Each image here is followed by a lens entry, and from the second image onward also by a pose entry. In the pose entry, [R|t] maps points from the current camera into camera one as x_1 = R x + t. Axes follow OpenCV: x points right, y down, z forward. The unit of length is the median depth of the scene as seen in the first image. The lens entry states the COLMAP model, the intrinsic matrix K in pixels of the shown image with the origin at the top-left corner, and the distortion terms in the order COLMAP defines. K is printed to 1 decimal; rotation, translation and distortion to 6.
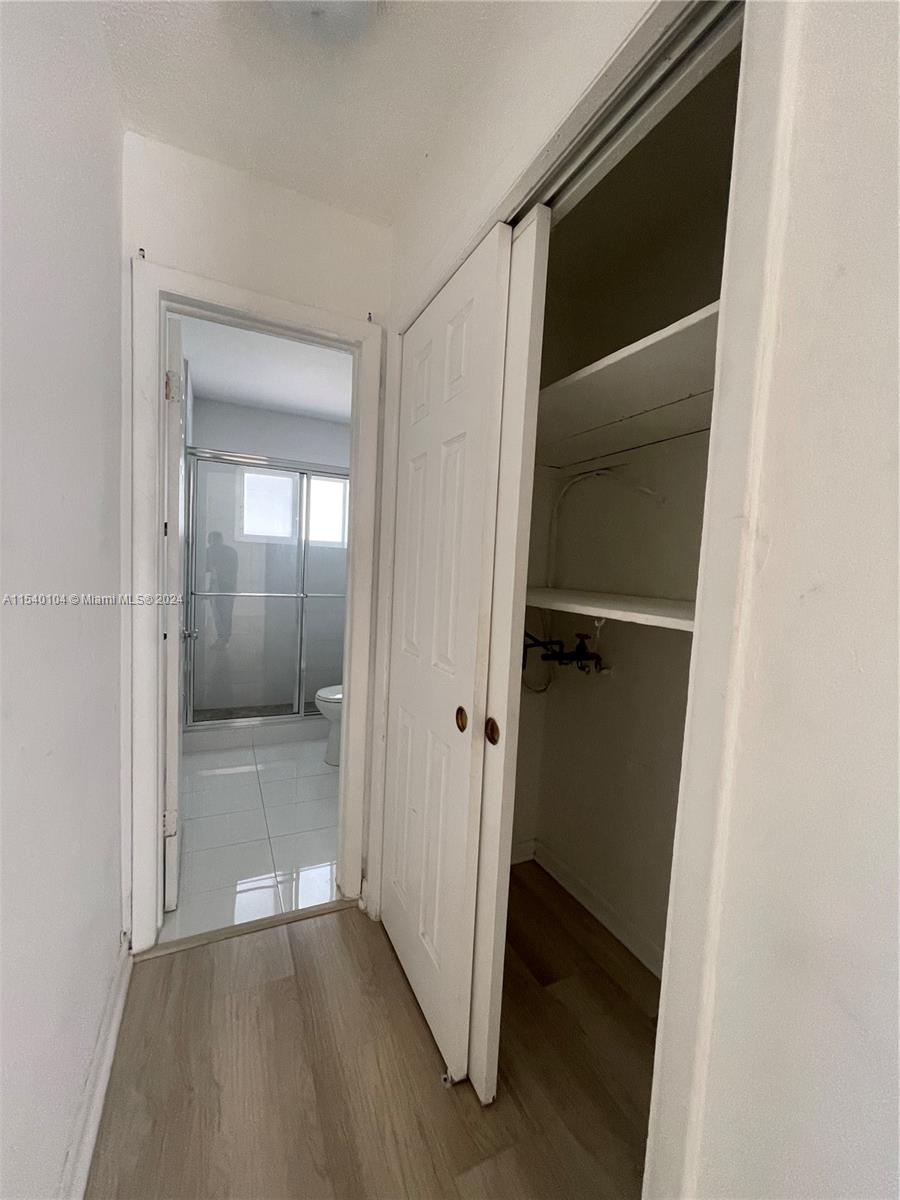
lens RADIAL K [[485.8, 0, 450.0], [0, 485.8, 600.0], [0, 0, 1]] dist [0.000520, 0.000068]
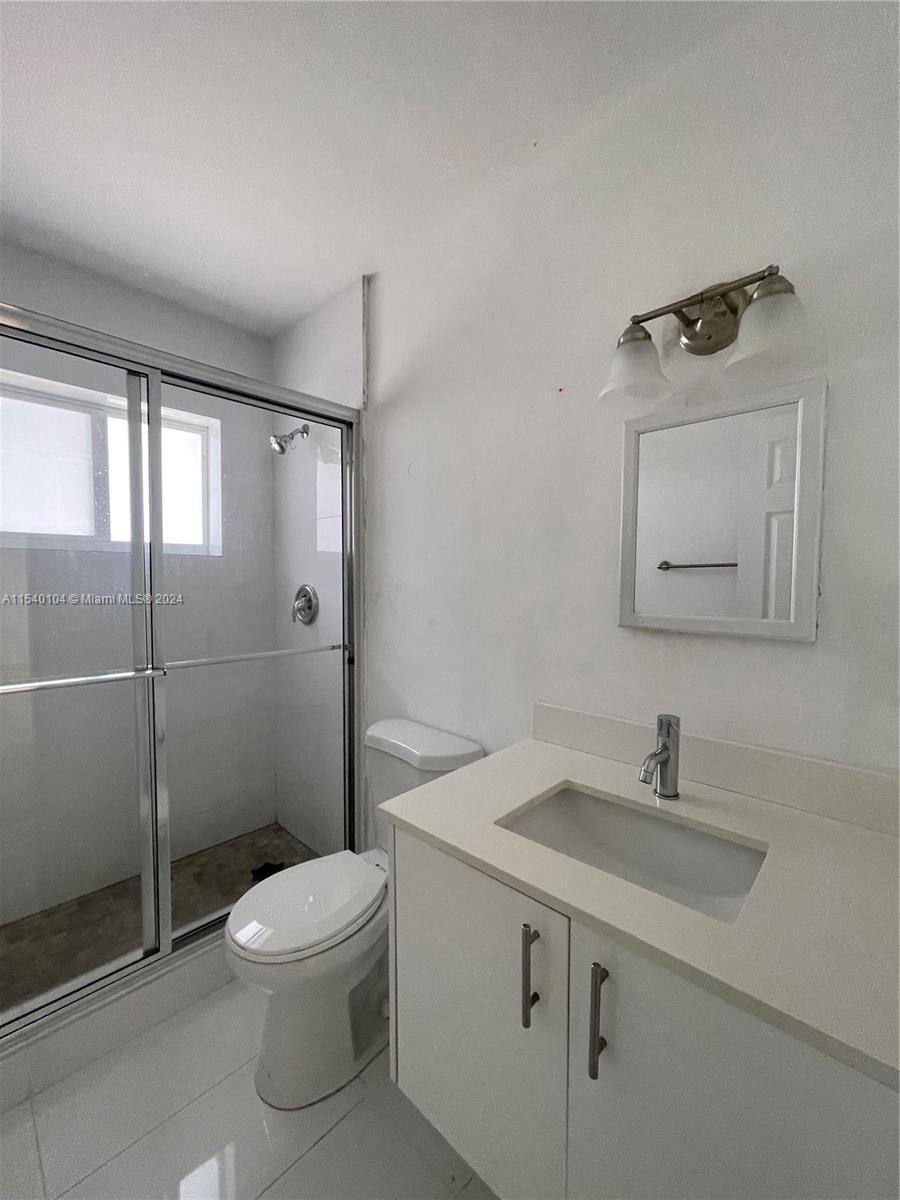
lens RADIAL K [[485.8, 0, 450.0], [0, 485.8, 600.0], [0, 0, 1]] dist [0.000520, 0.000068]
pose [[0.929841, -0.051629, 0.364321, -0.209040], [0.051718, 0.998616, 0.009518, -0.063694], [-0.364309, 0.009991, 0.931225, 0.519046]]
